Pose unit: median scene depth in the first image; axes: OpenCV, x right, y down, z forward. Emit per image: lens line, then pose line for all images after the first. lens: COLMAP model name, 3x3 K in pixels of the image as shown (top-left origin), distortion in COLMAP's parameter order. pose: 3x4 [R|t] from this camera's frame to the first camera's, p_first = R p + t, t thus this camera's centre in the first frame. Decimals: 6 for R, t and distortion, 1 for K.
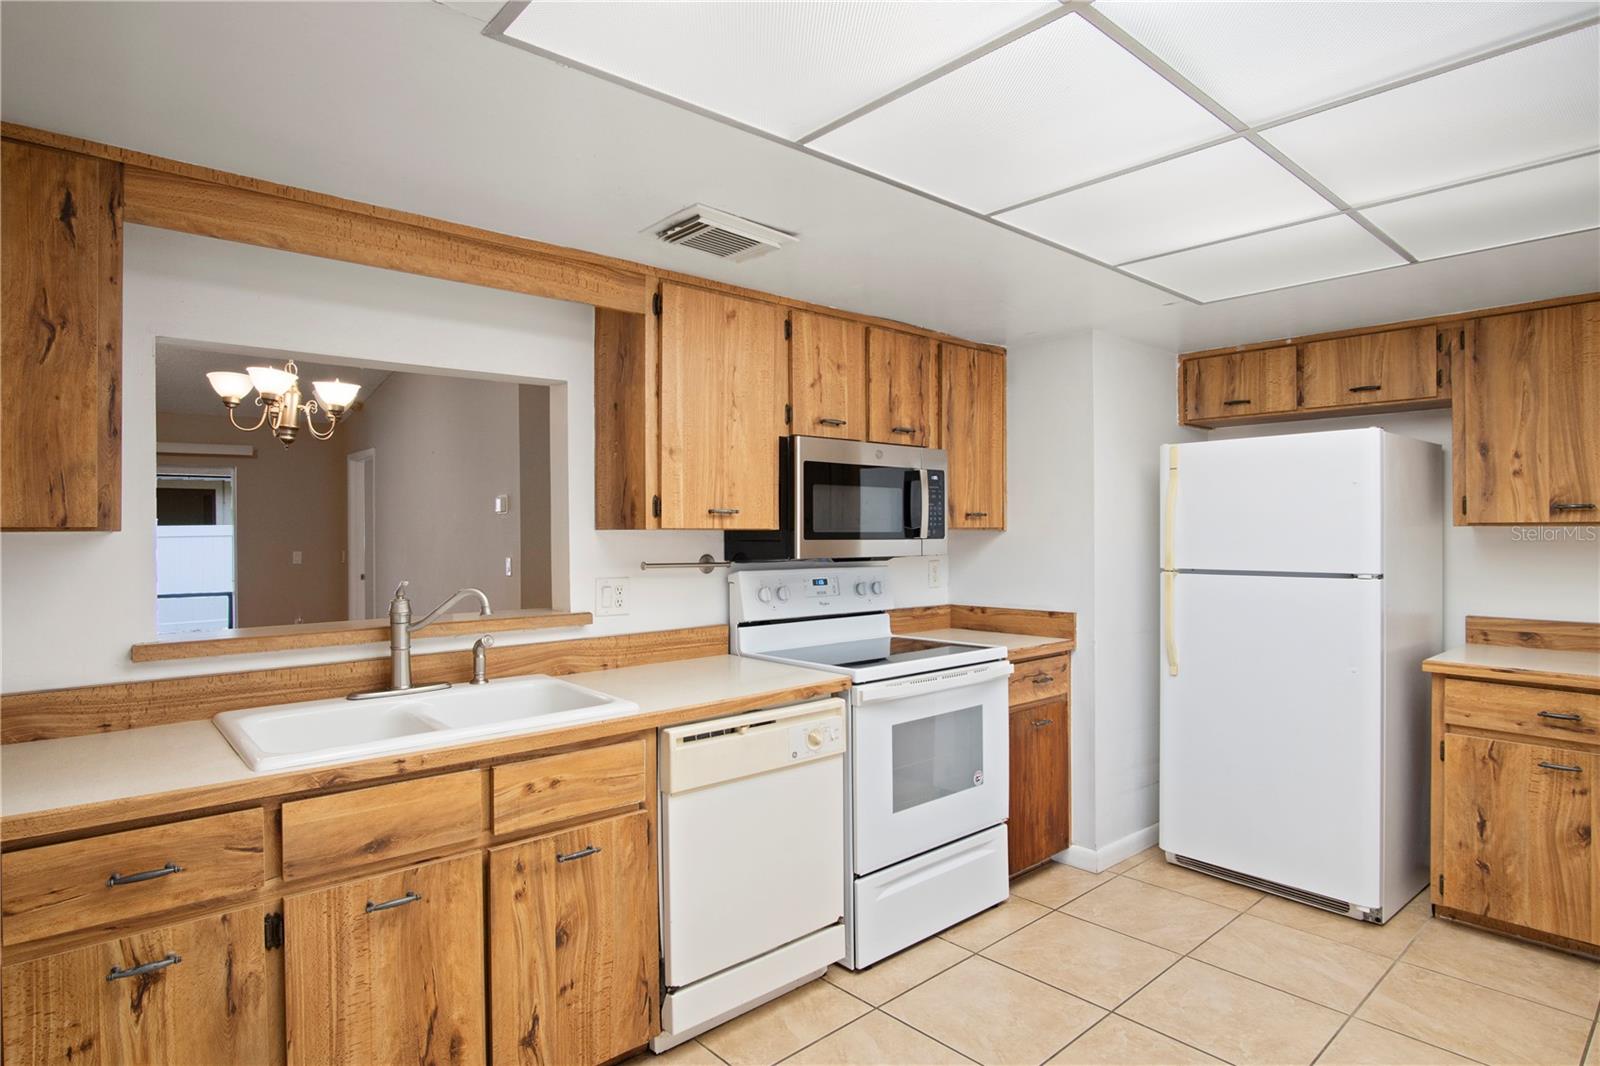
lens RADIAL K [[874.0, 0, 800.0], [0, 874.0, 533.0], [0, 0, 1]] dist [-0.015241, 0.001945]
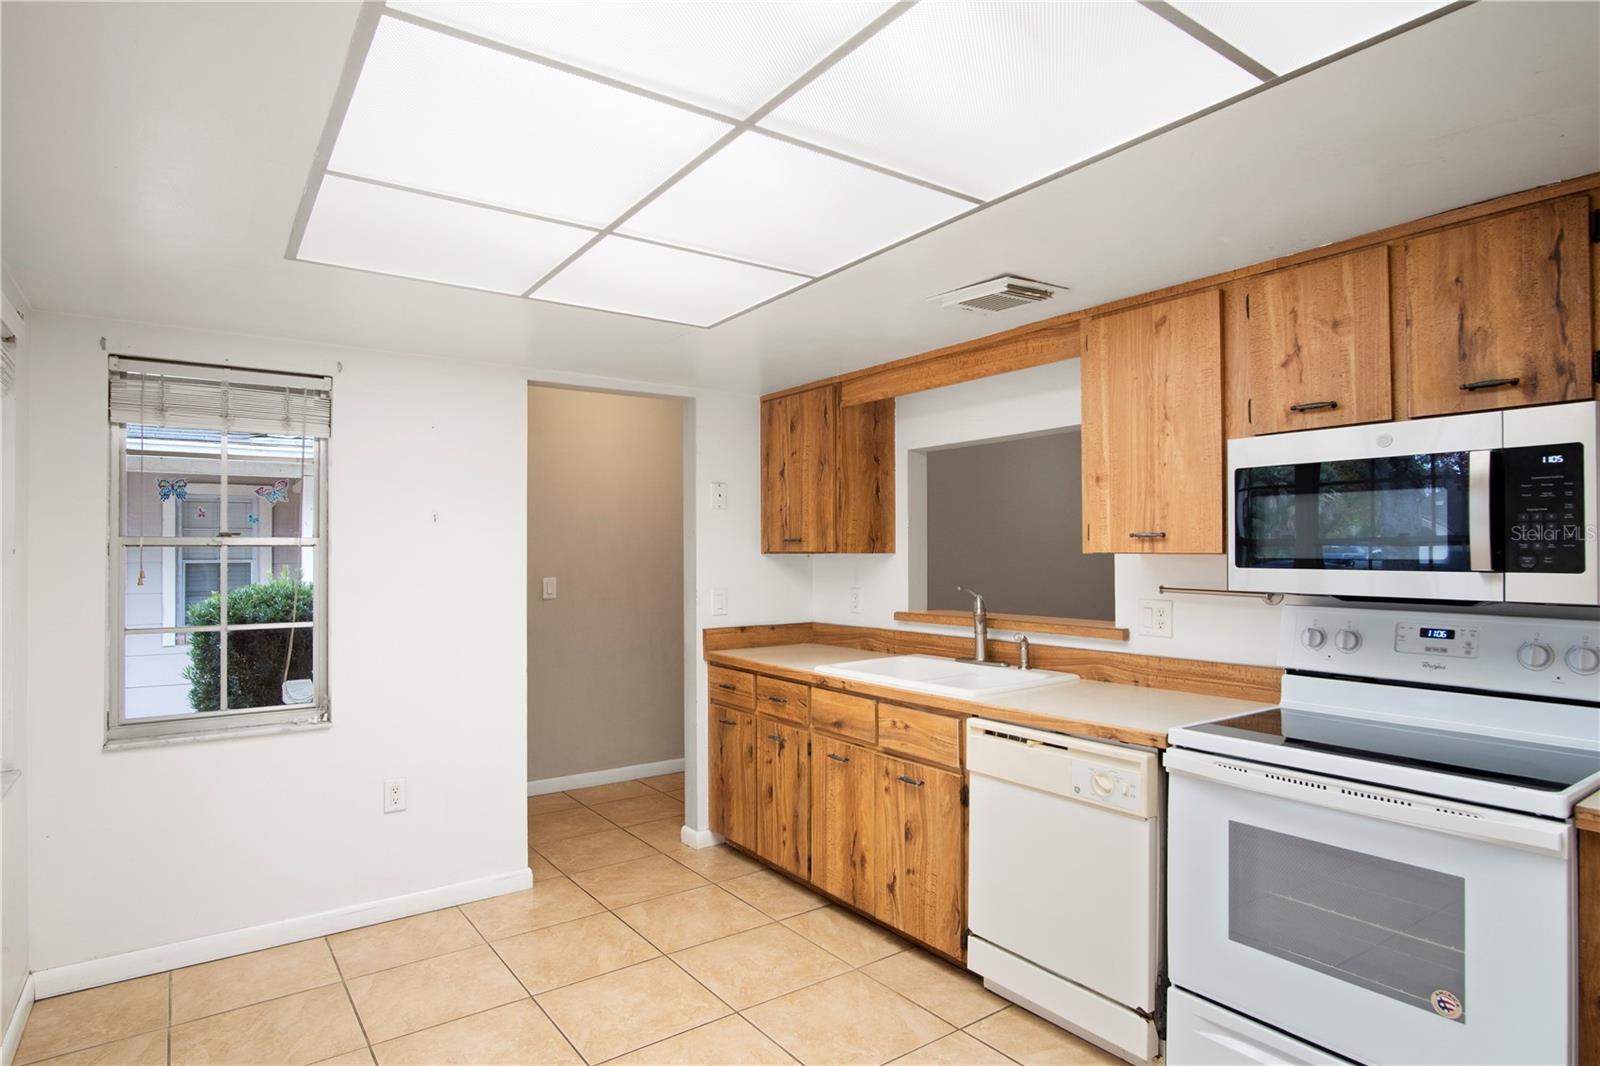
lens RADIAL K [[880.9, 0, 797.8], [0, 880.9, 546.4], [0, 0, 1]] dist [-0.002294, 0.000828]
pose [[-0.107235, 0.001107, -0.994233, 1.390393], [0.002280, 0.999997, 0.000867, -0.021528], [0.994231, -0.002174, -0.107237, 1.120745]]
